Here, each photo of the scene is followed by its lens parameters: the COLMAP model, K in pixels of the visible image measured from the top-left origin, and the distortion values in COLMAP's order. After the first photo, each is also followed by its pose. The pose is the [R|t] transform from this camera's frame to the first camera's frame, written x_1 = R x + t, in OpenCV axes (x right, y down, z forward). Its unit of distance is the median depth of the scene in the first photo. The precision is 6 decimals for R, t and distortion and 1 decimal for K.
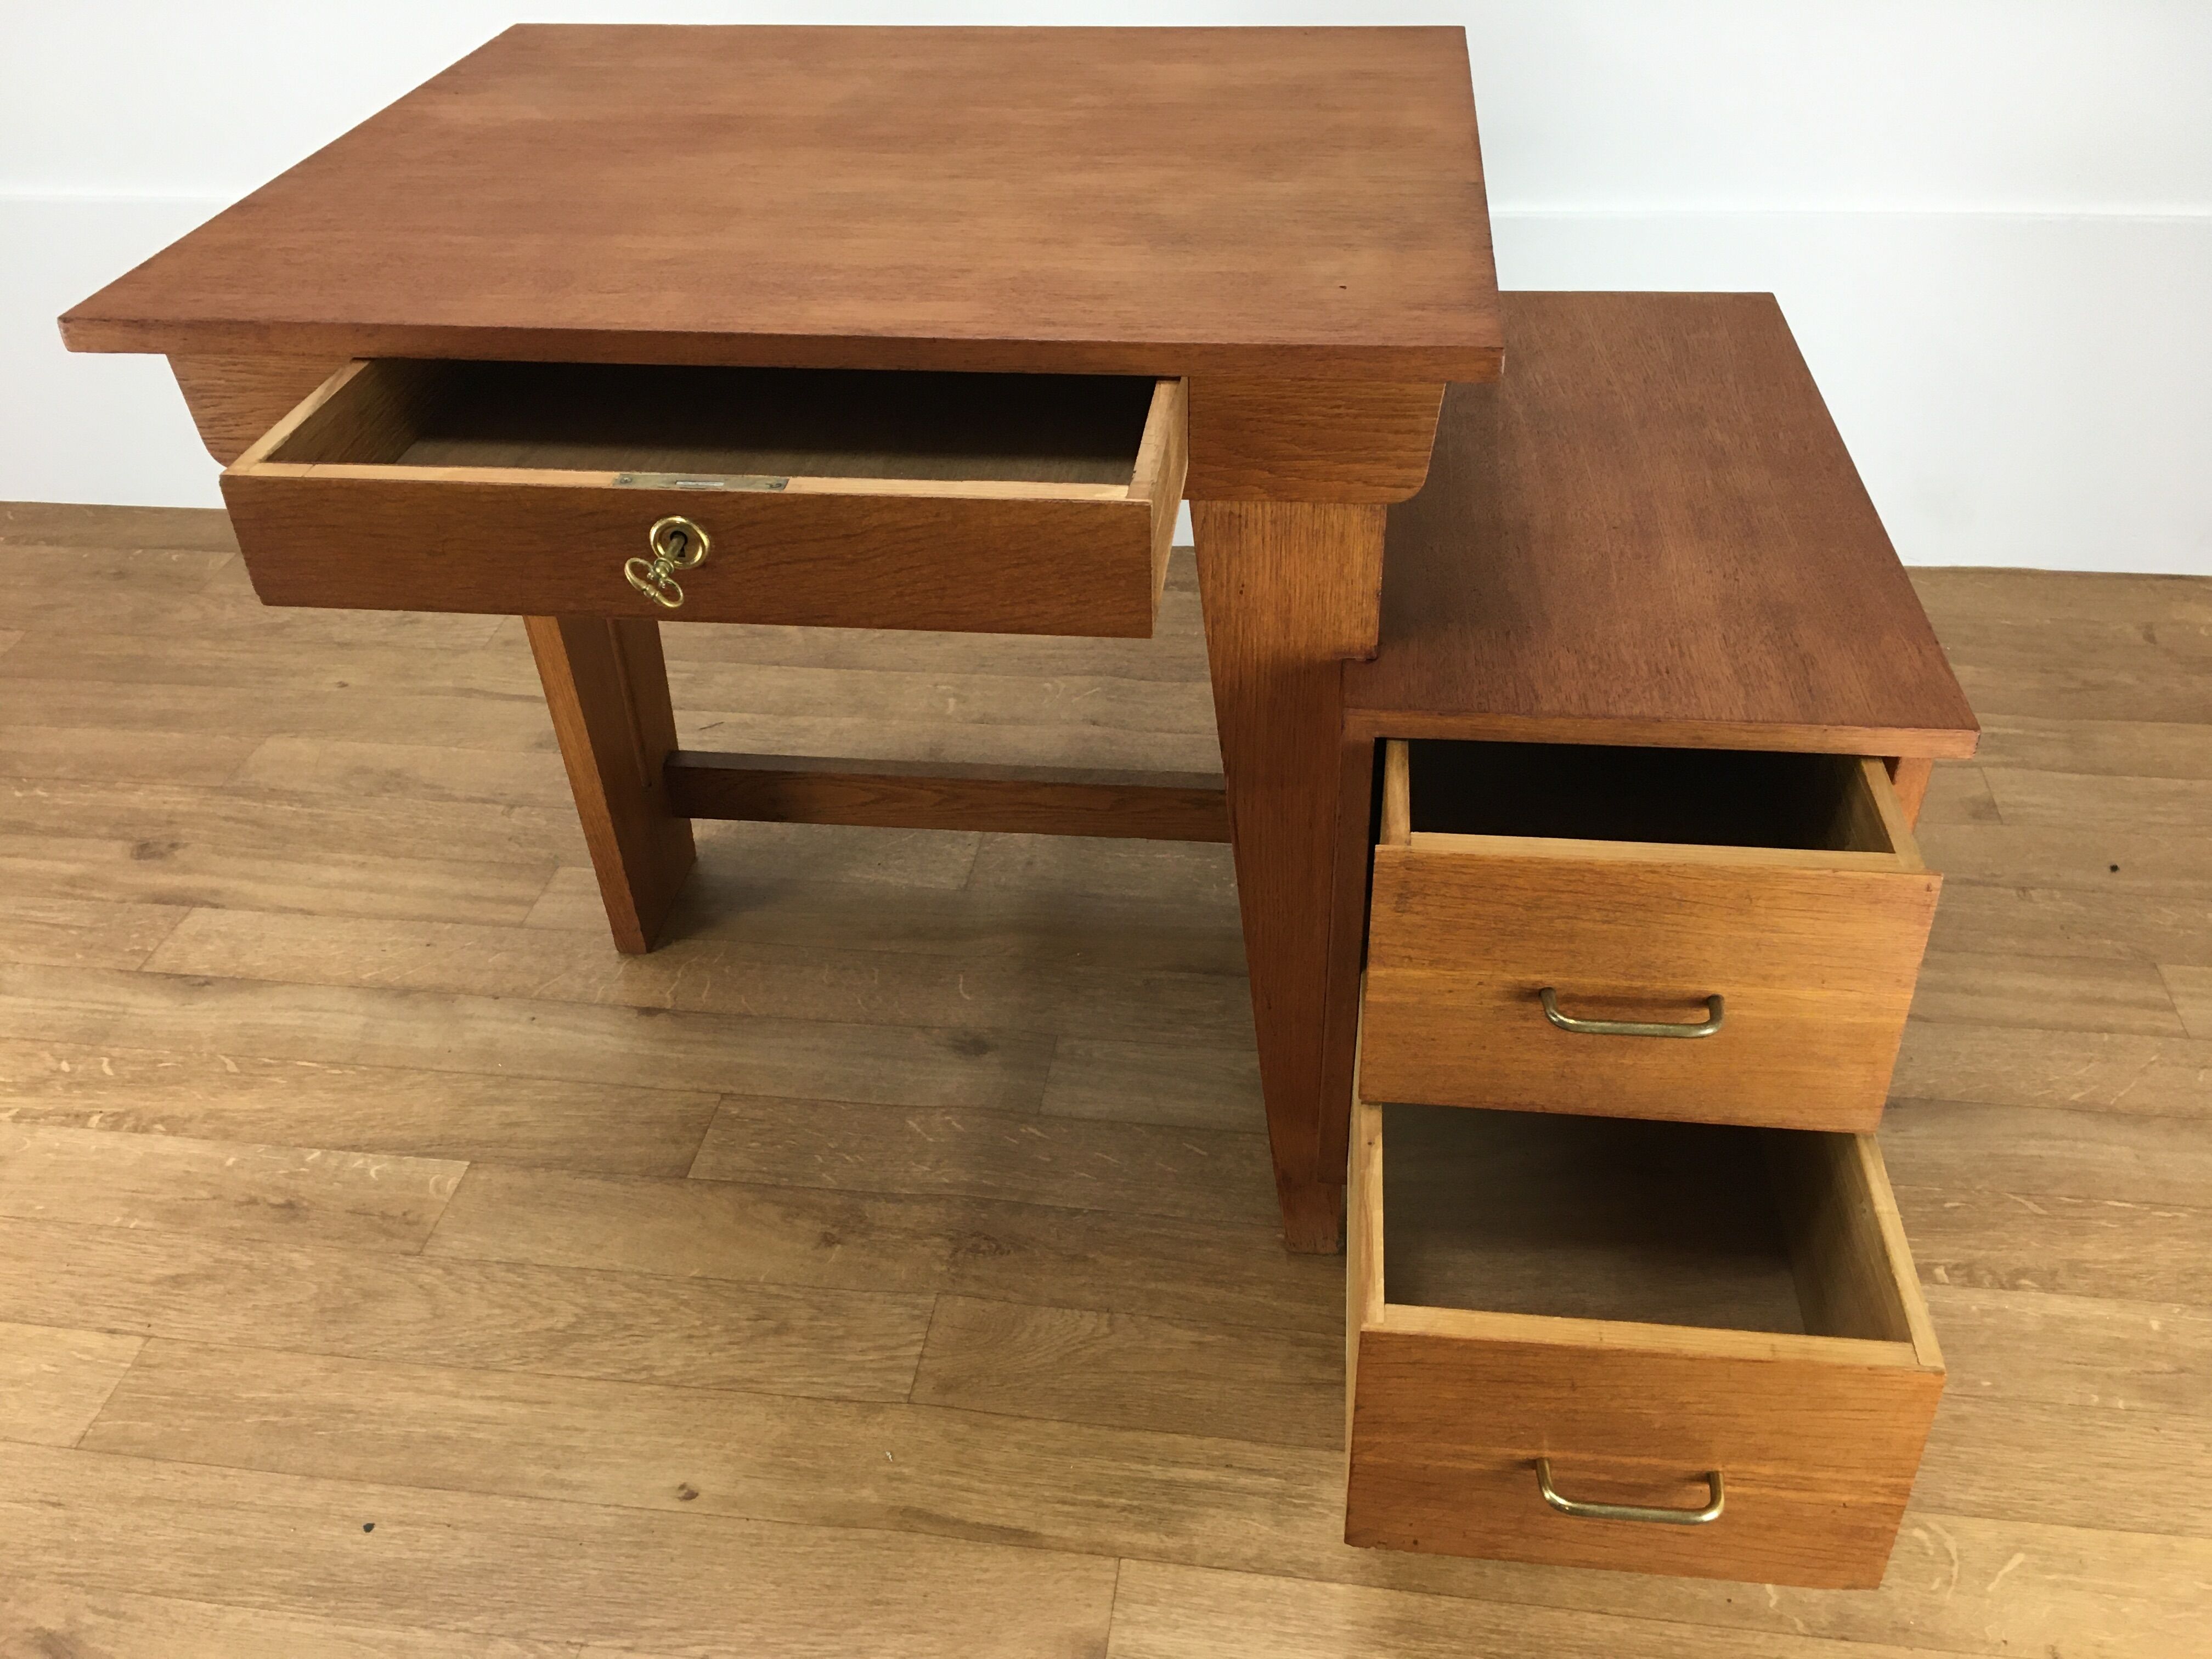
lens RADIAL K [[1878.9, 0, 1109.4], [0, 1878.9, 825.9], [0, 0, 1]] dist [0.077540, -0.121504]
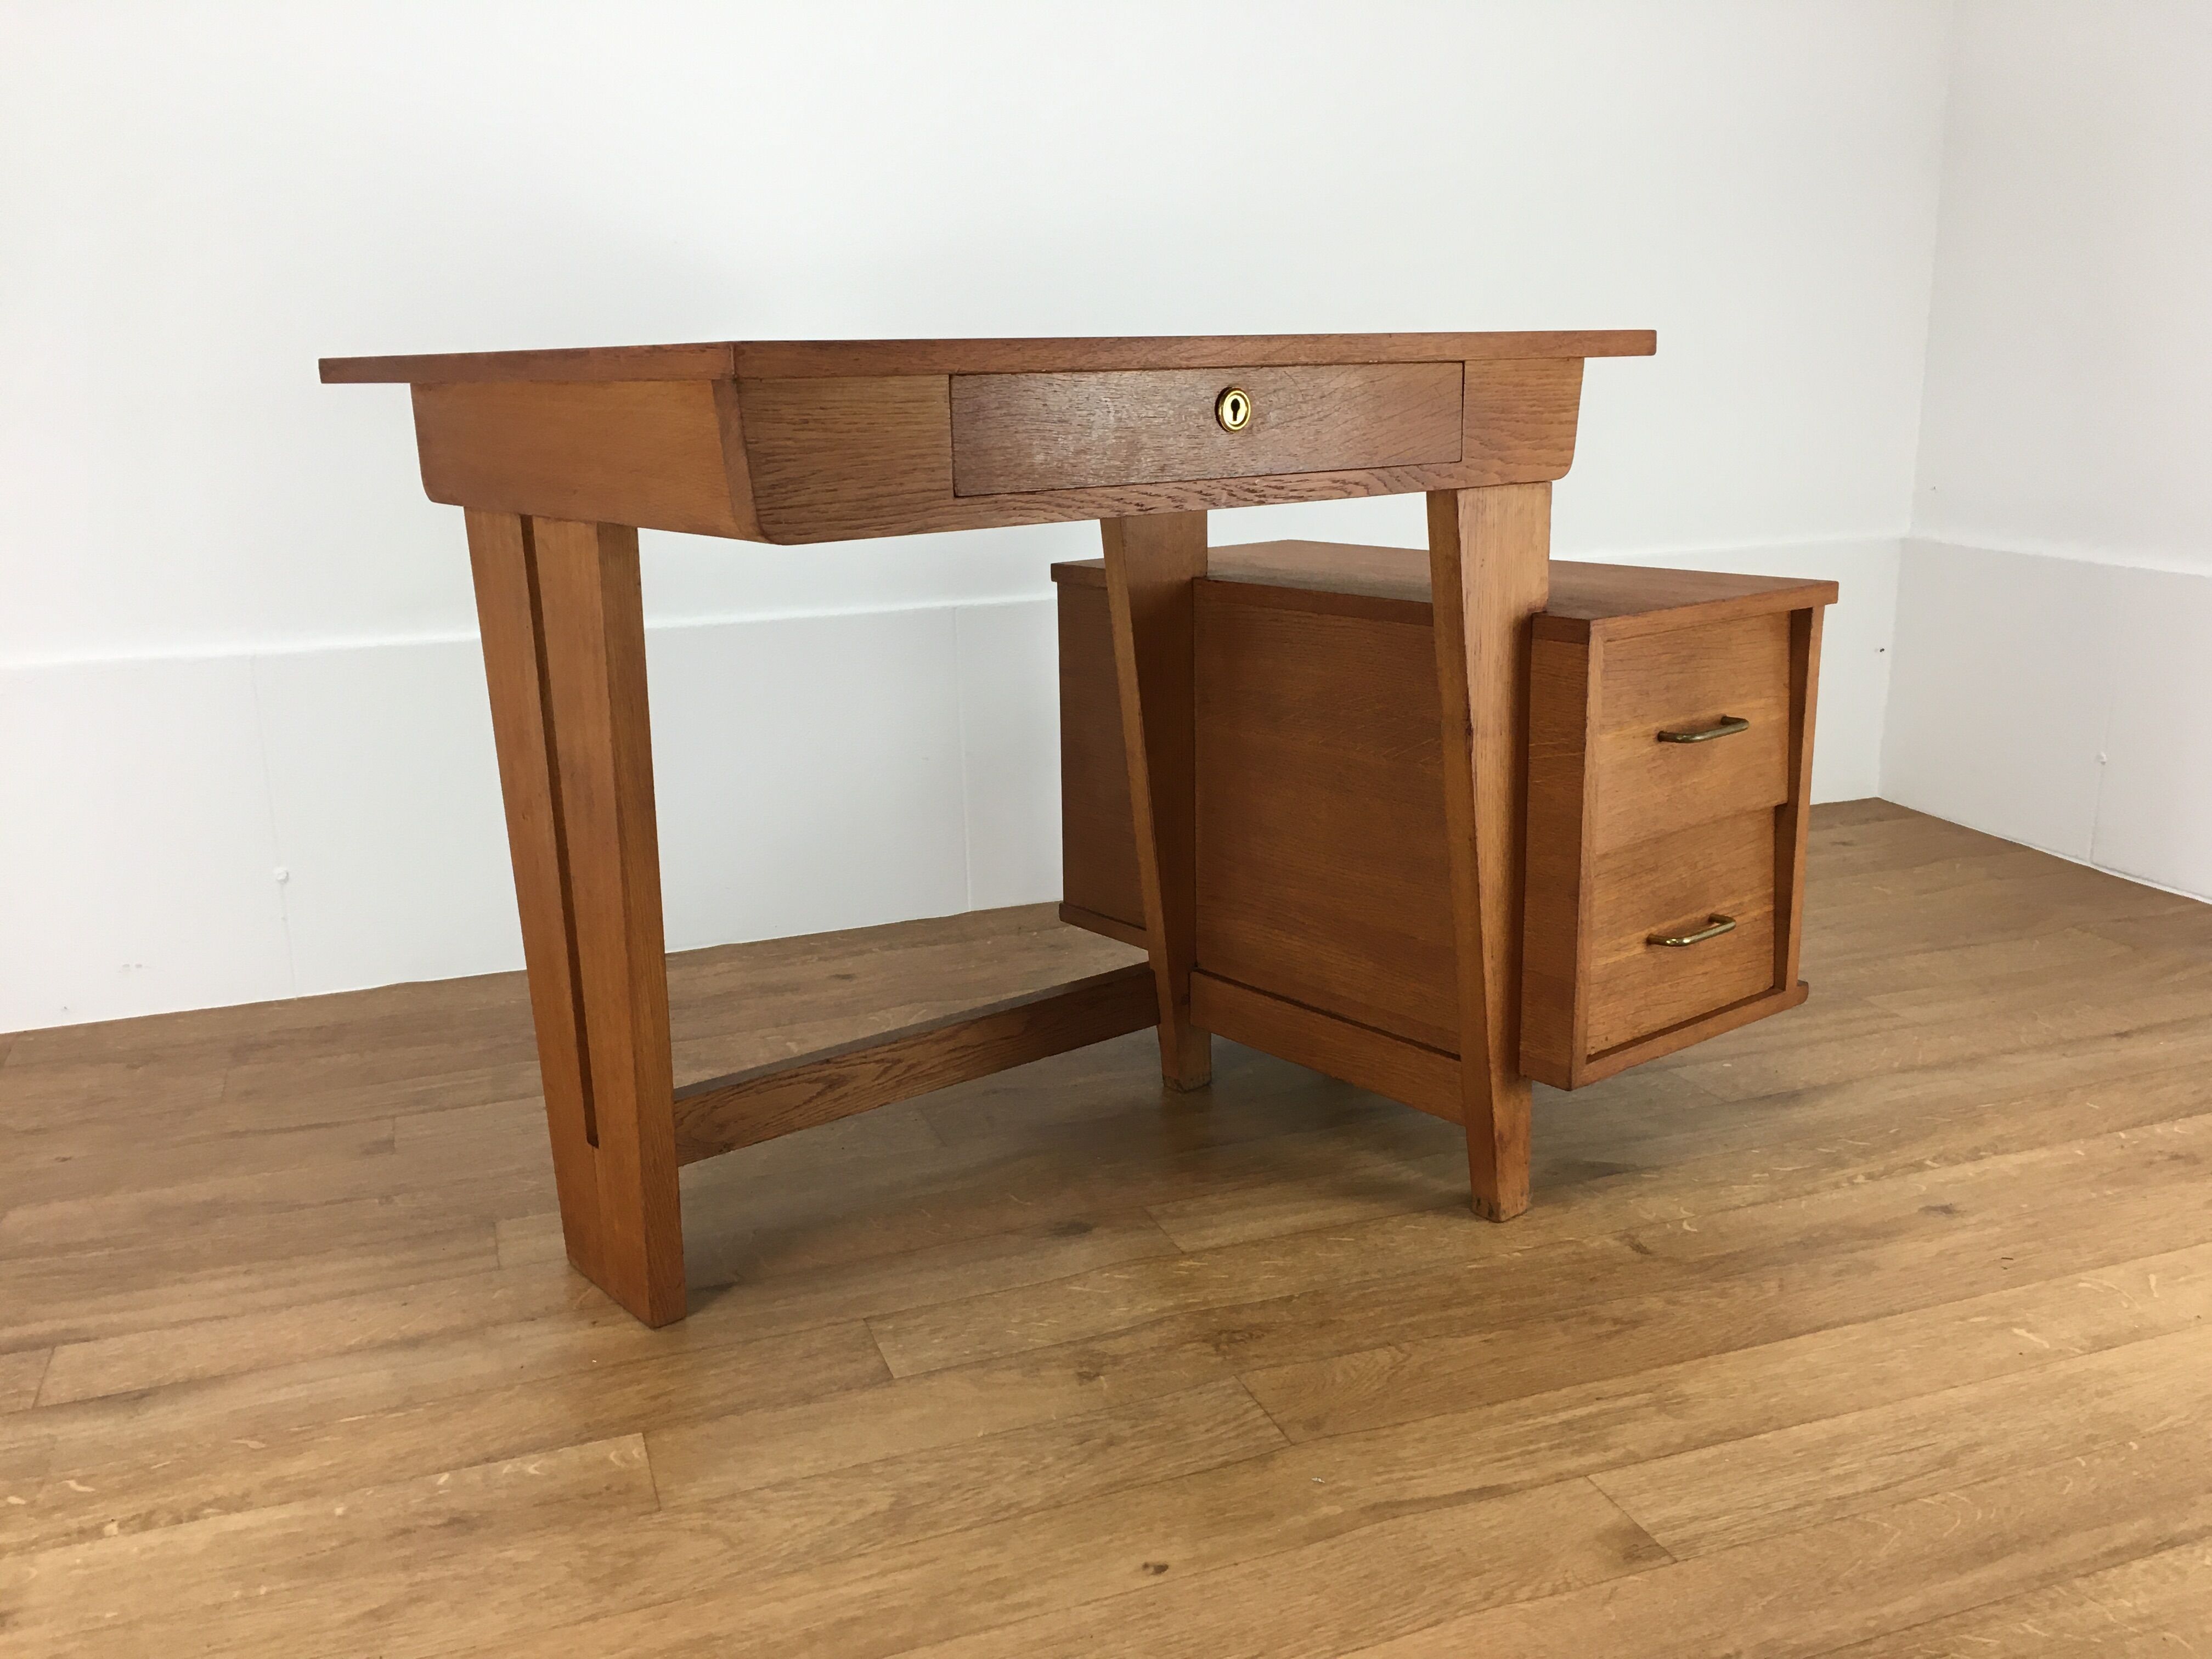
lens RADIAL K [[1878.9, 0, 1091.8], [0, 1878.9, 841.8], [0, 0, 1]] dist [0.077540, -0.121504]
pose [[0.883831, -0.102604, 0.456416, -0.510874], [0.267025, 0.911745, -0.312121, 0.250673], [-0.384110, 0.397737, 0.833226, 0.090826]]
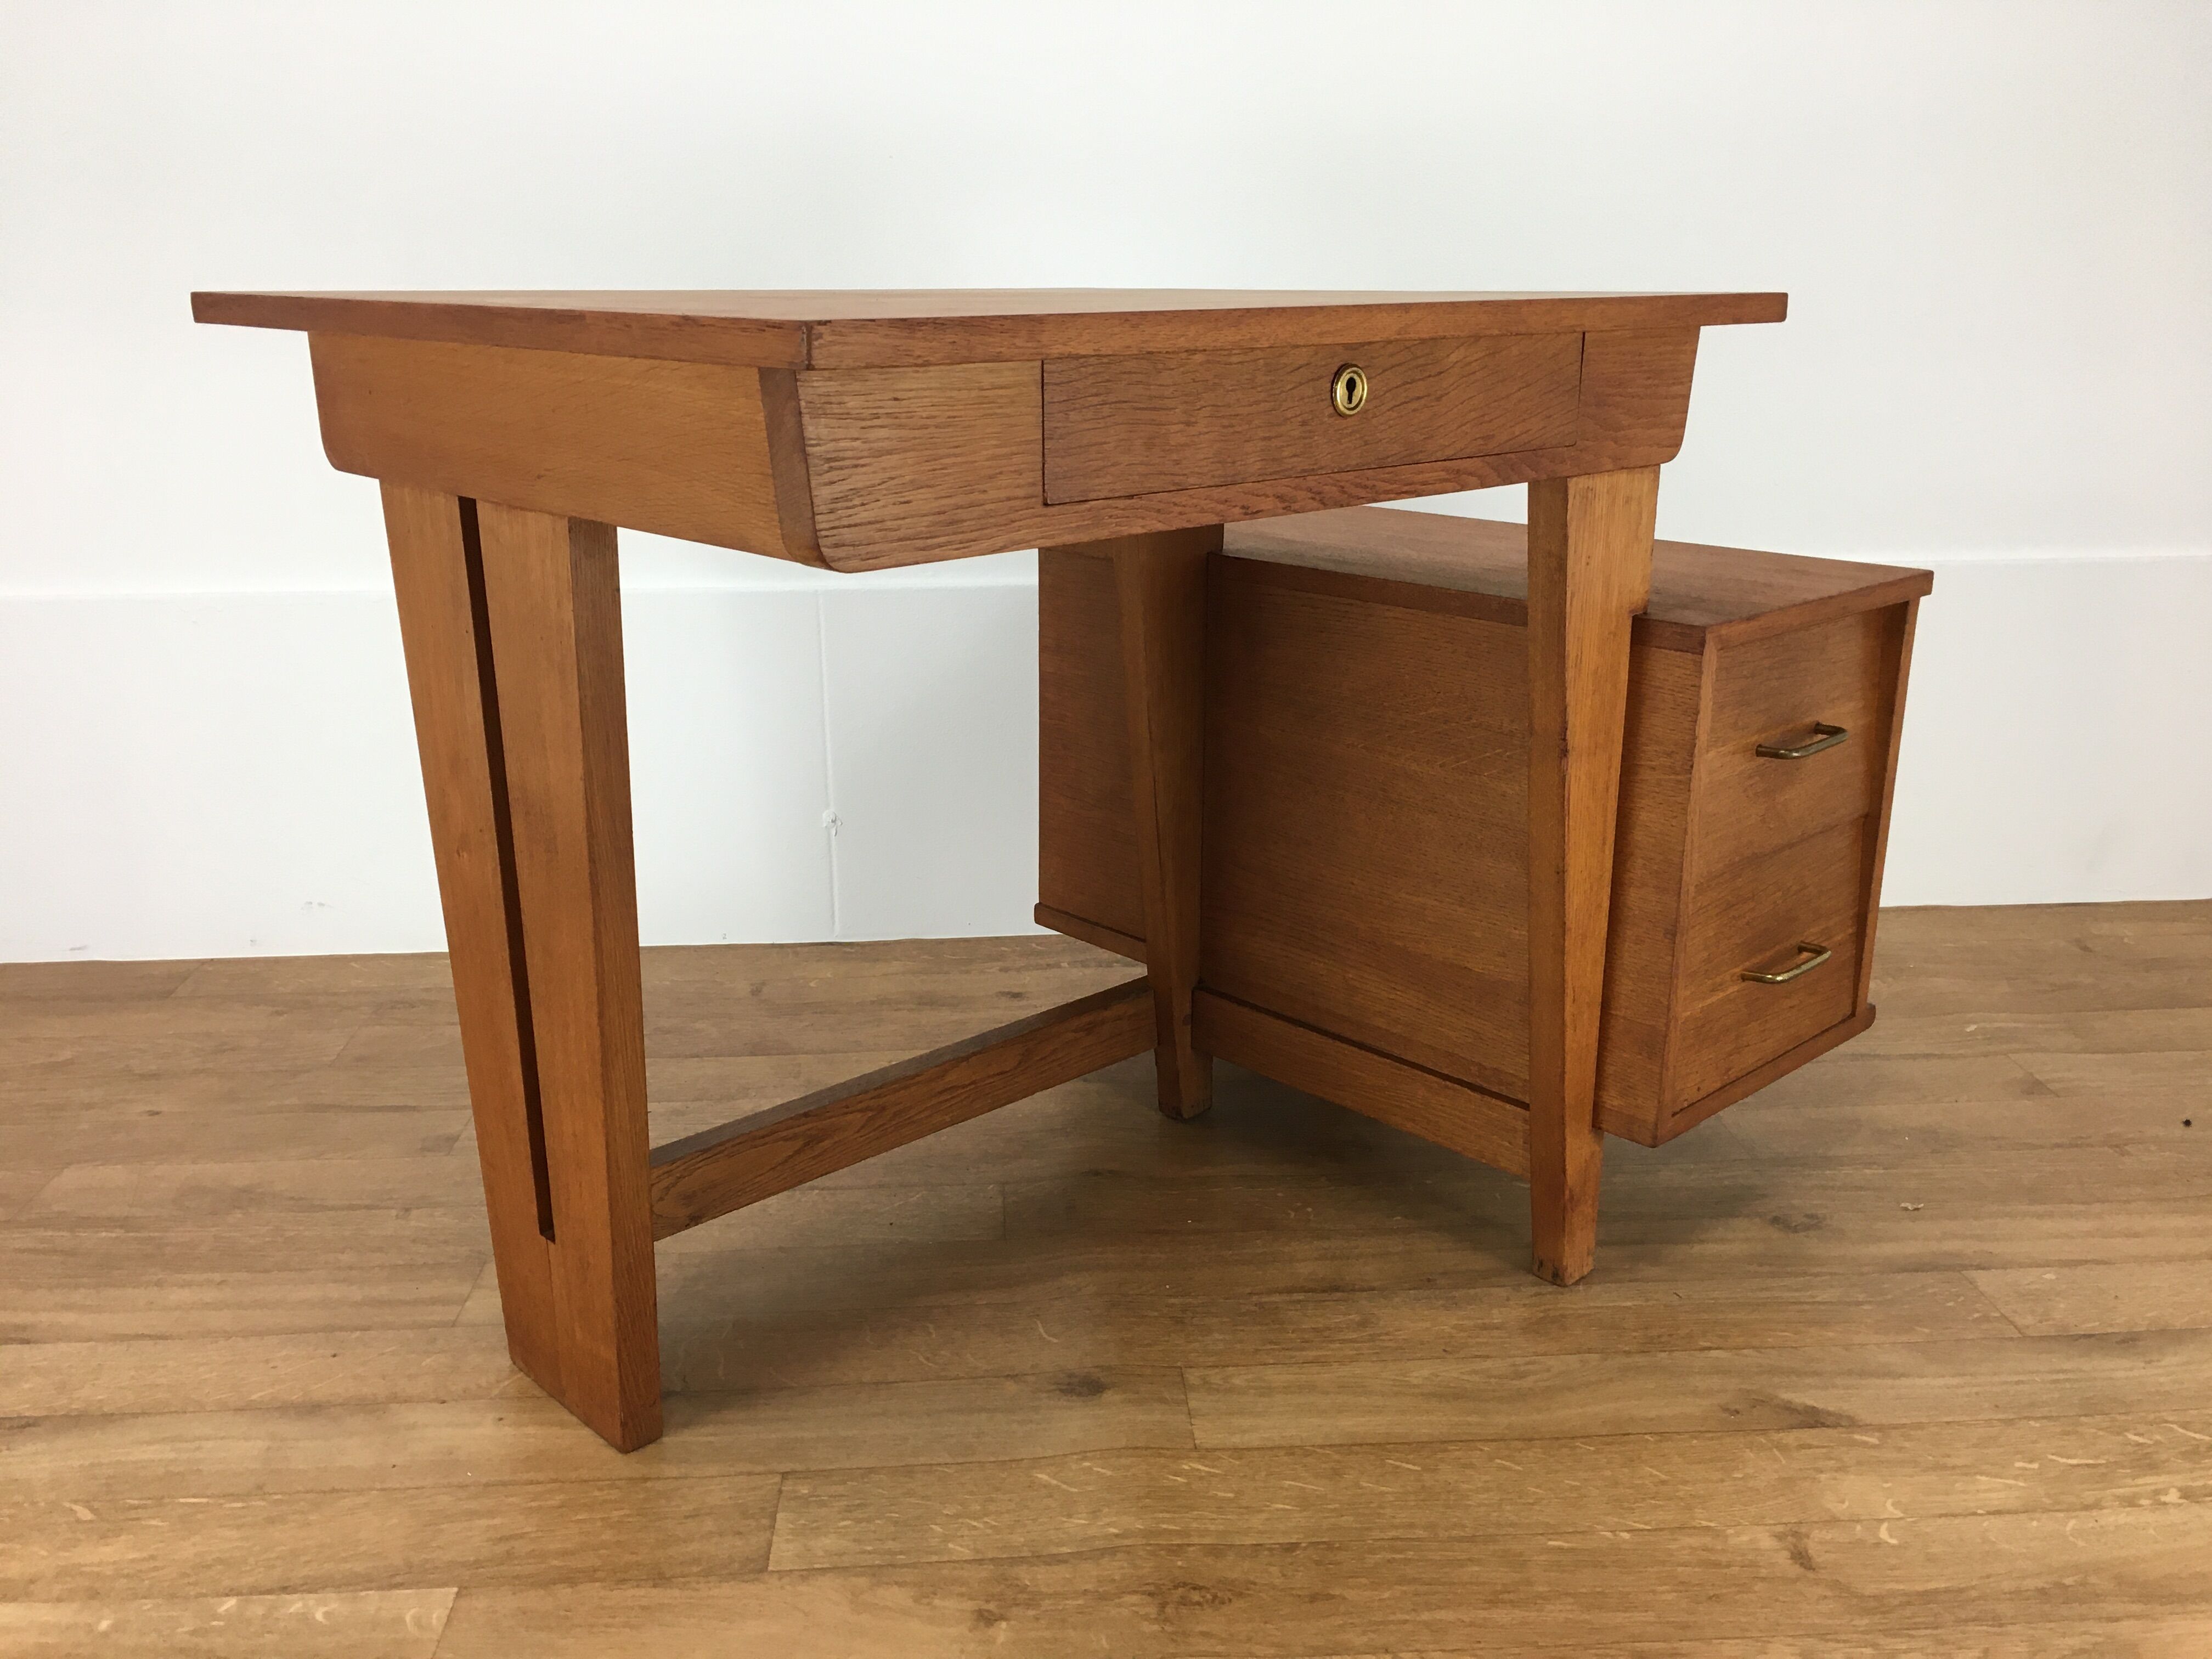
lens RADIAL K [[1878.9, 0, 1106.1], [0, 1878.9, 828.6], [0, 0, 1]] dist [0.077540, -0.121504]
pose [[0.978543, -0.029740, 0.203887, -0.228034], [0.096447, 0.940541, -0.325699, 0.161052], [-0.182078, 0.338375, 0.923228, 0.173387]]
